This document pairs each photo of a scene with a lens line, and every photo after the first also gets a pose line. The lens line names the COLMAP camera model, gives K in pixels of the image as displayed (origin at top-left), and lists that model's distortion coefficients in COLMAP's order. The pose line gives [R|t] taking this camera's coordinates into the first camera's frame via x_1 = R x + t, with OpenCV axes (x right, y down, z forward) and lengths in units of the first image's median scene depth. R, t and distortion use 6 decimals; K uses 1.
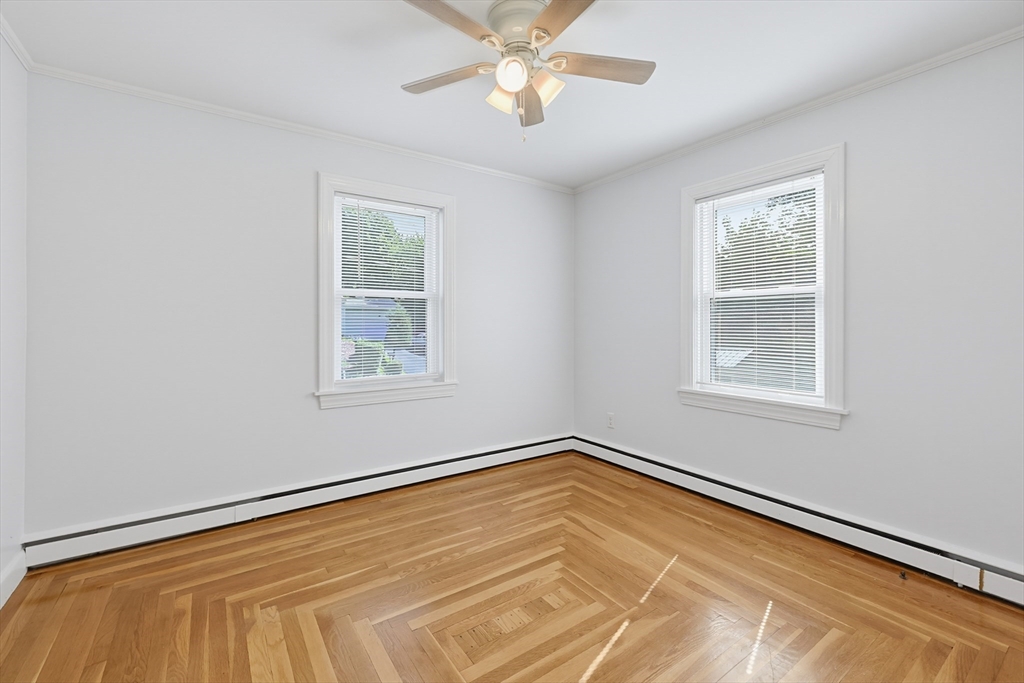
lens RADIAL K [[442.1, 0, 520.8], [0, 442.1, 317.5], [0, 0, 1]] dist [0.007054, 0.000178]
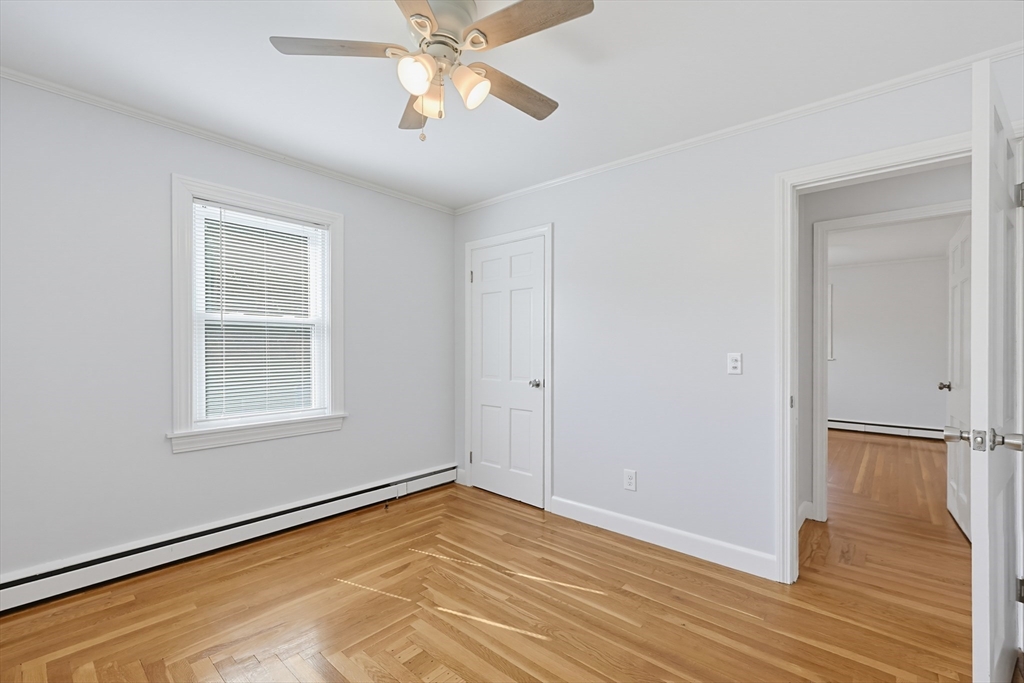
lens RADIAL K [[442.1, 0, 514.5], [0, 442.1, 346.6], [0, 0, 1]] dist [0.007054, 0.000178]
pose [[-0.232329, 0.003842, 0.972630, -0.672272], [-0.018607, 0.999792, -0.008393, 0.005844], [-0.972459, -0.020047, -0.232209, 0.780263]]
